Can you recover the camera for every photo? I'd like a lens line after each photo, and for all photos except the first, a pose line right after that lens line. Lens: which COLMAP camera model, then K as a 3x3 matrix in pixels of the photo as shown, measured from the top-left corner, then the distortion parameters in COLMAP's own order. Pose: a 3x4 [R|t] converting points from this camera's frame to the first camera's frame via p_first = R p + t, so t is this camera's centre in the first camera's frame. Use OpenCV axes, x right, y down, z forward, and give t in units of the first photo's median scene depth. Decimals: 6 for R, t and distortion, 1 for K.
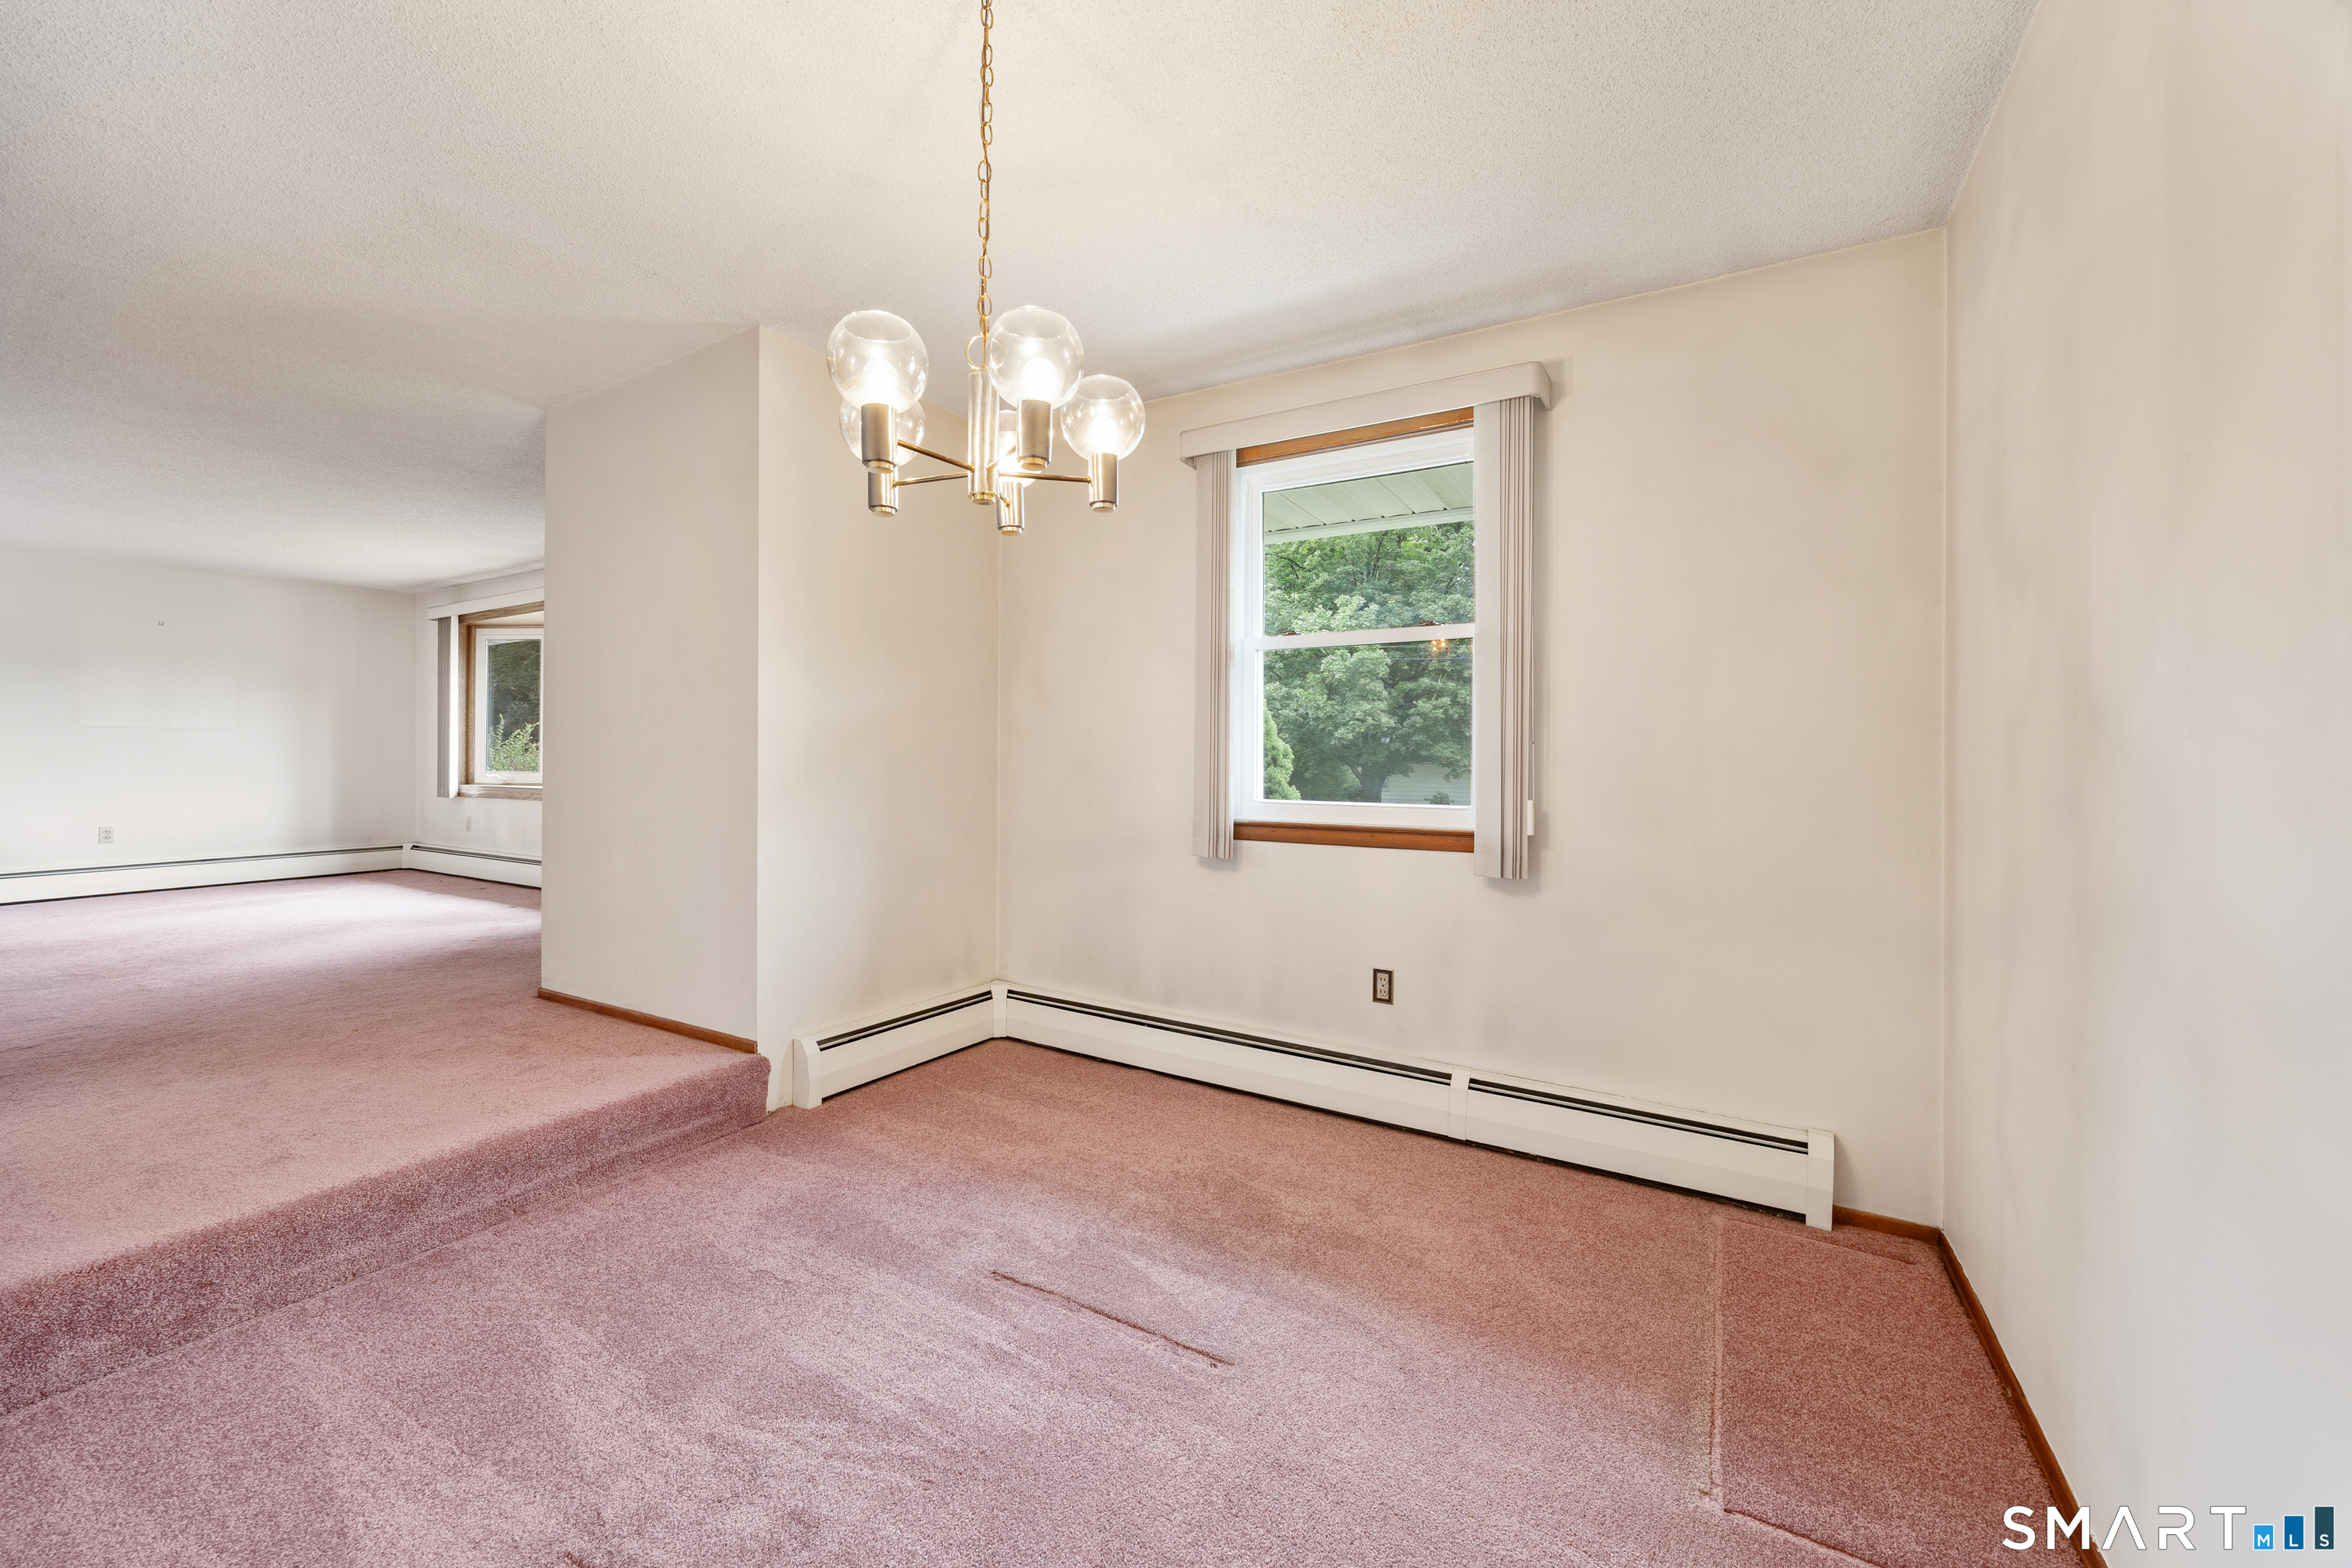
lens RADIAL K [[931.0, 0, 1170.6], [0, 931.0, 752.1], [0, 0, 1]] dist [0.000068, 0.000565]
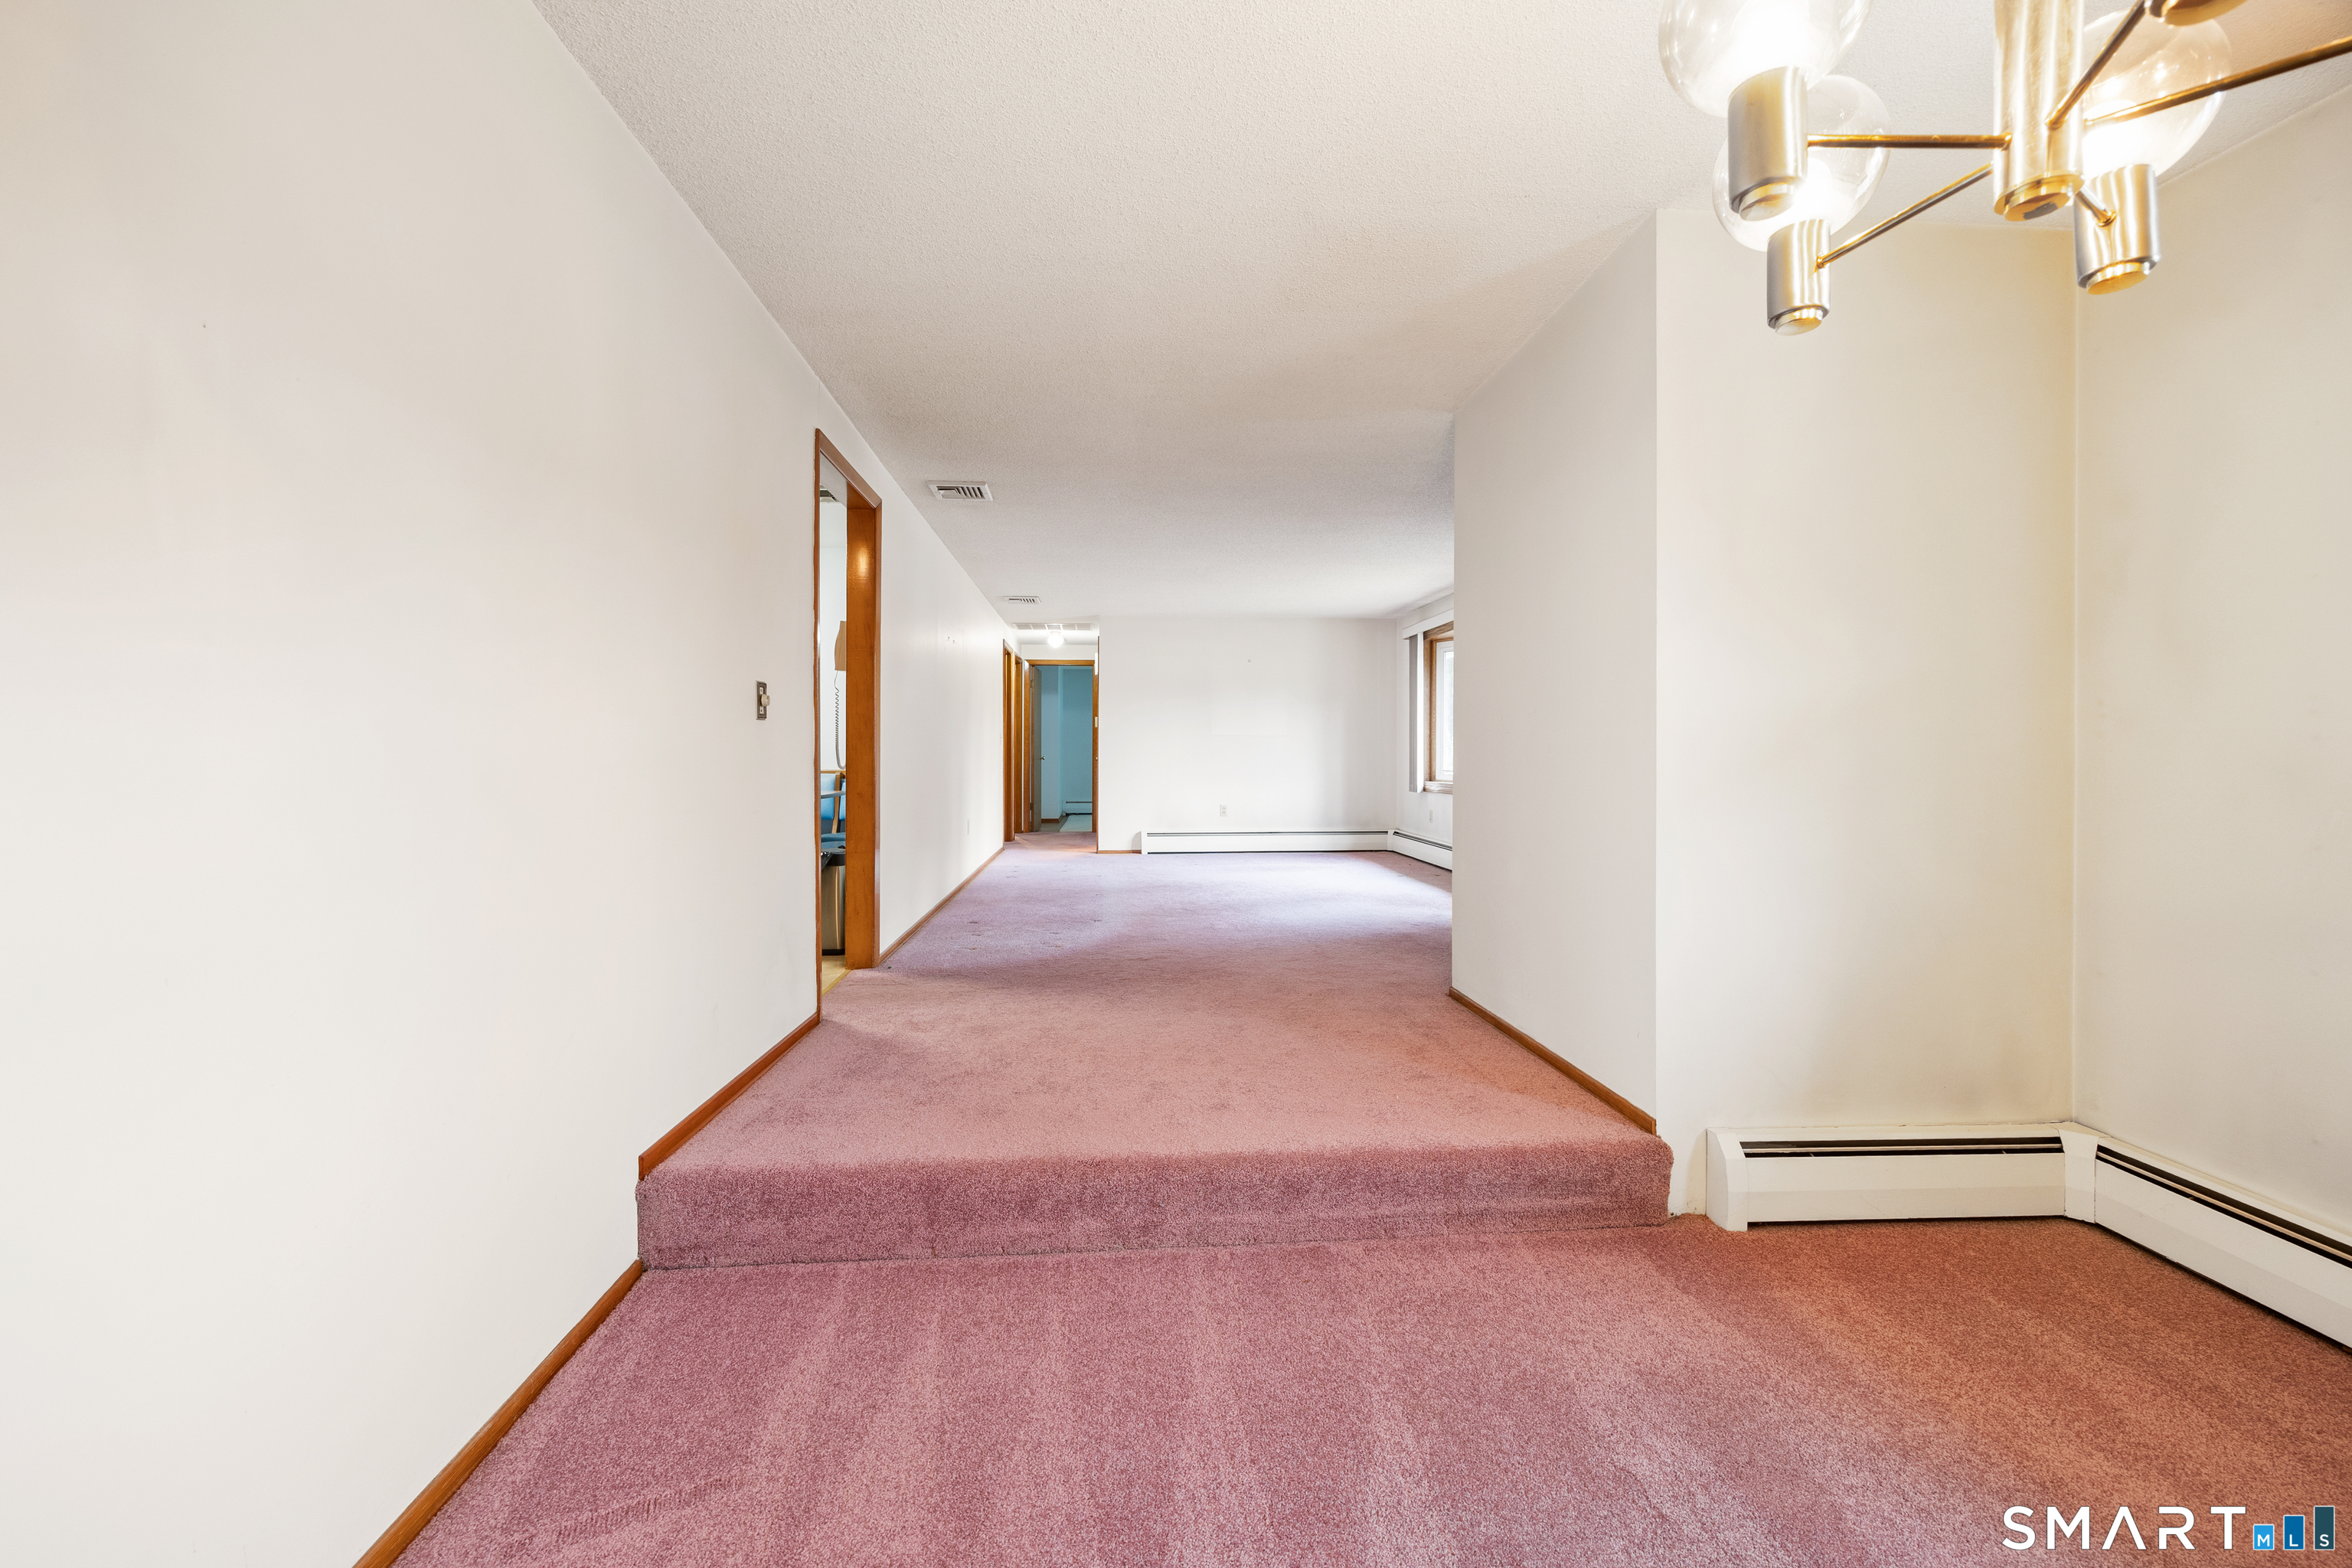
lens RADIAL K [[931.0, 0, 1170.6], [0, 931.0, 752.1], [0, 0, 1]] dist [0.000068, 0.000565]
pose [[0.580622, -0.002297, -0.814170, -0.044821], [0.002044, 0.999997, -0.001363, 0.000629], [0.814171, -0.000873, 0.580625, 0.228301]]
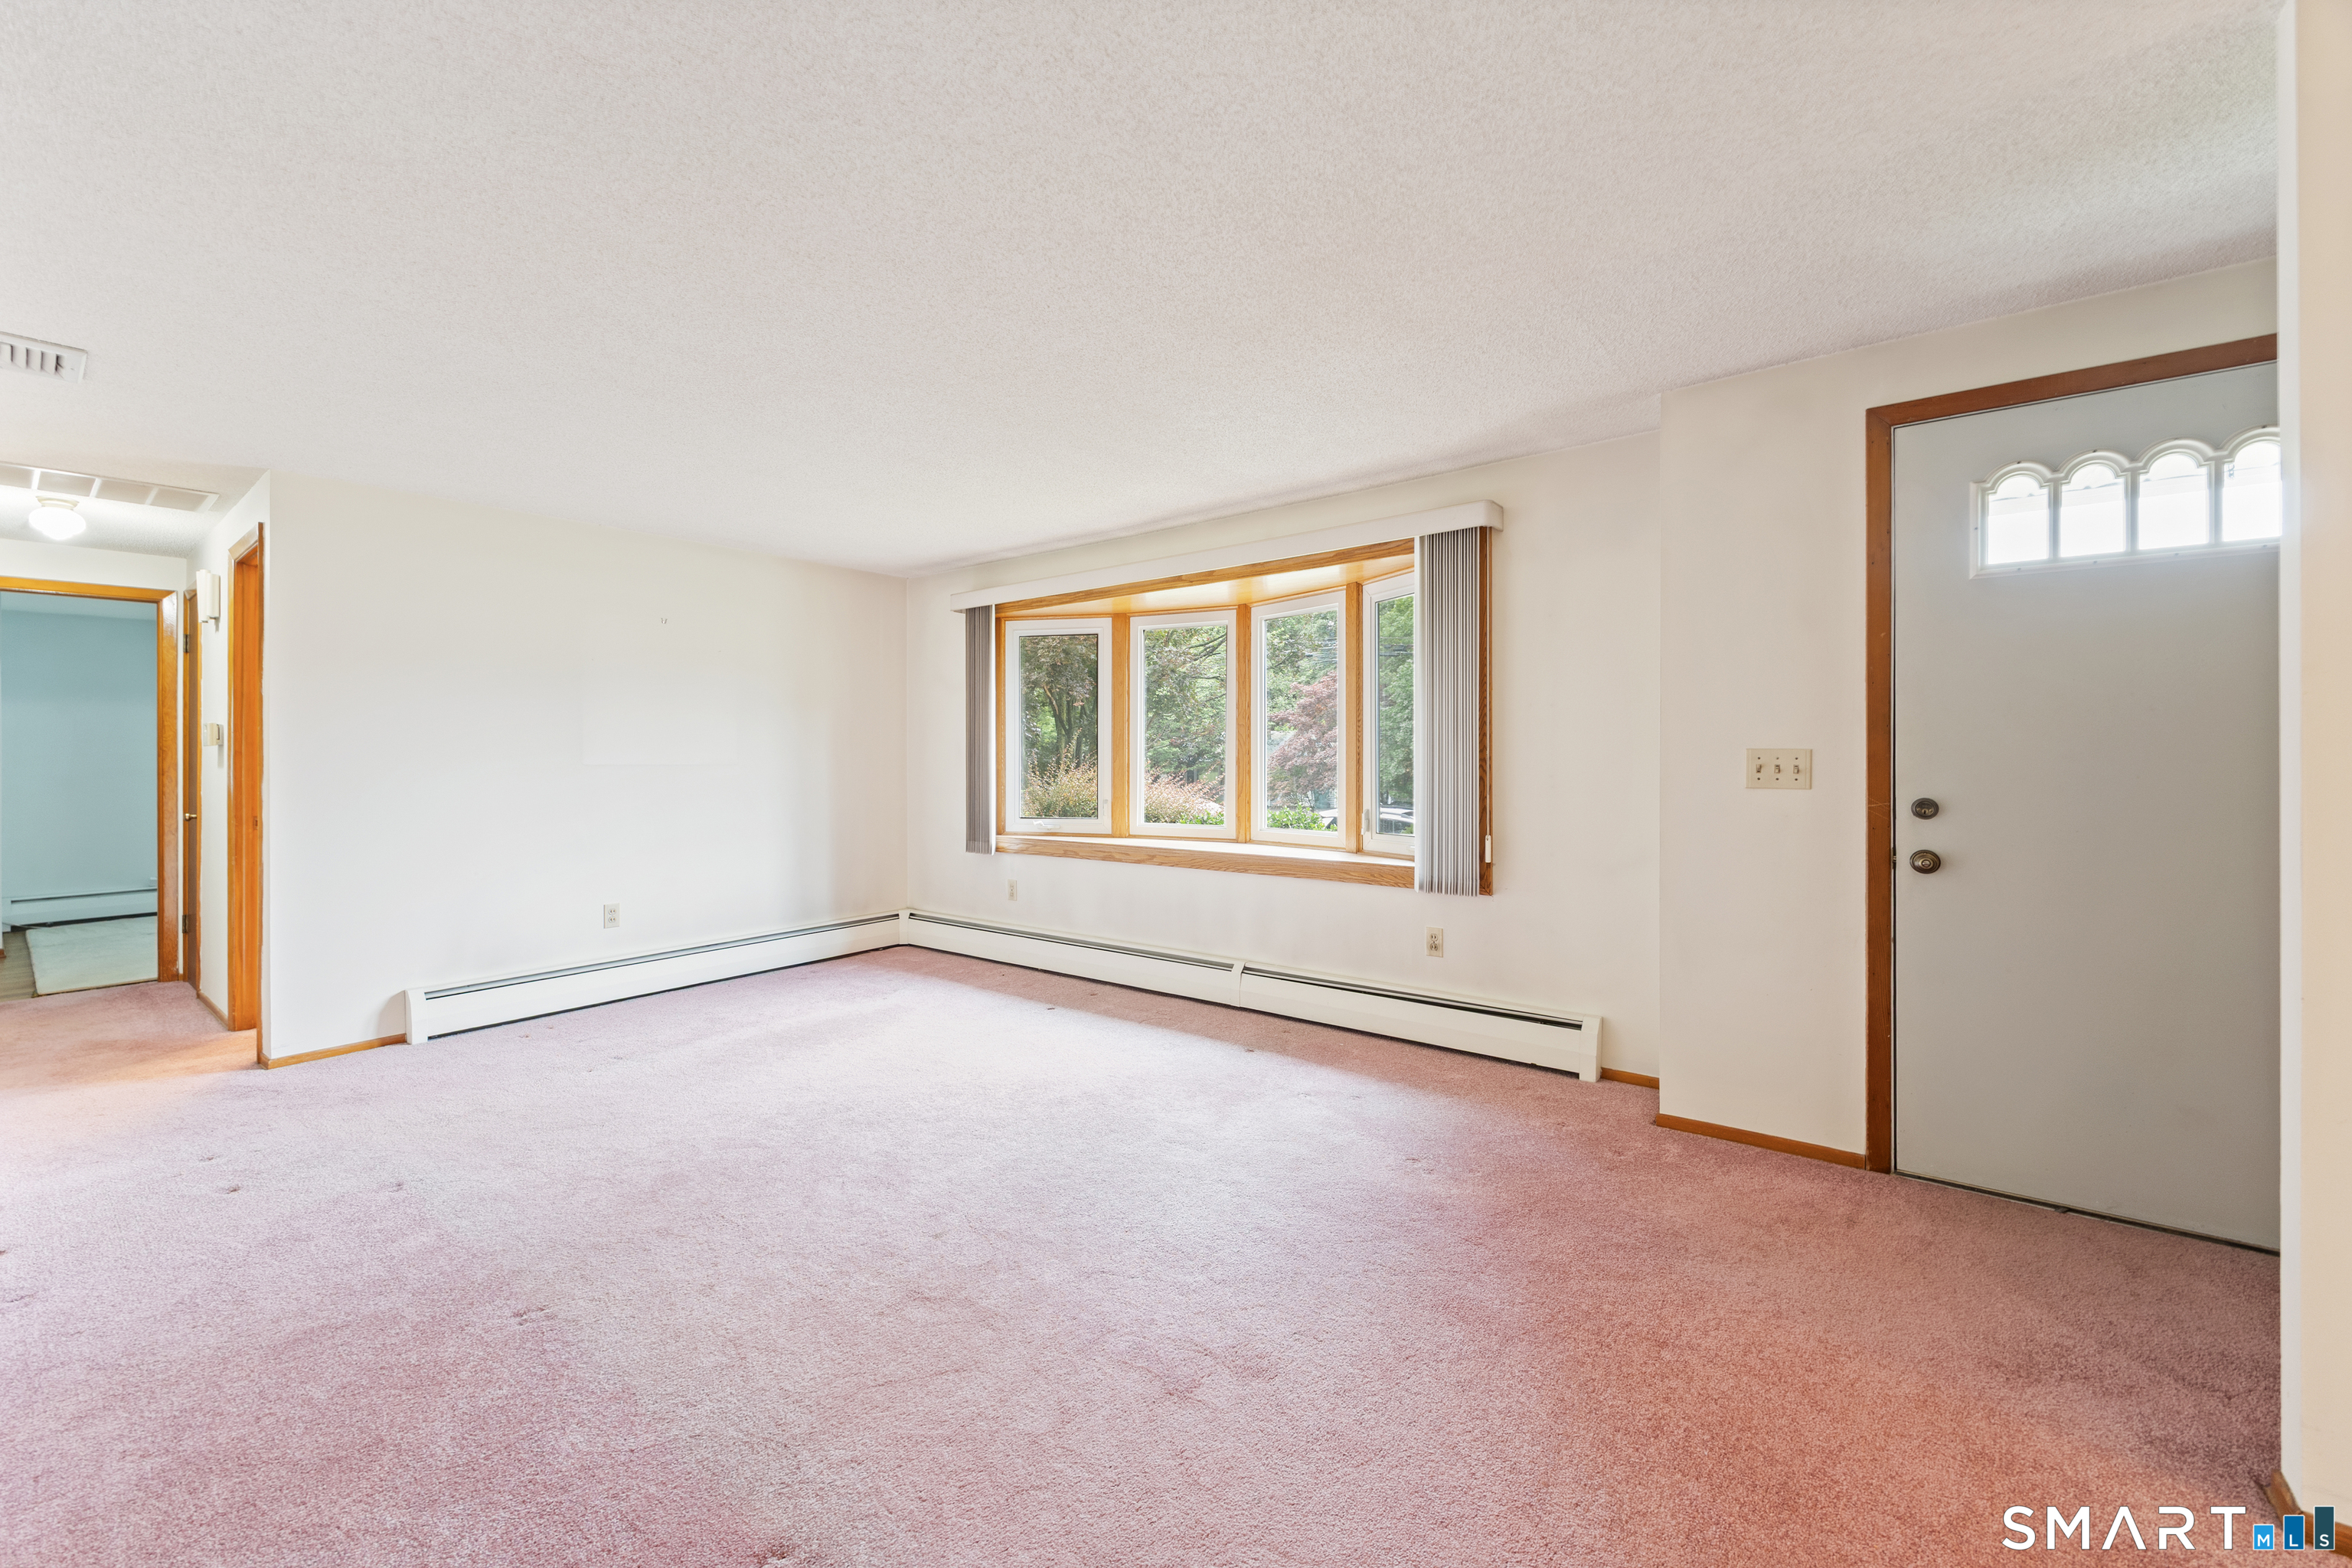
lens RADIAL K [[931.0, 0, 1170.6], [0, 931.0, 752.1], [0, 0, 1]] dist [0.000068, 0.000565]
pose [[0.993291, -0.010751, -0.115140, -1.440209], [0.010193, 0.999933, -0.005435, -0.067253], [0.115191, 0.004225, 0.993334, 0.767412]]
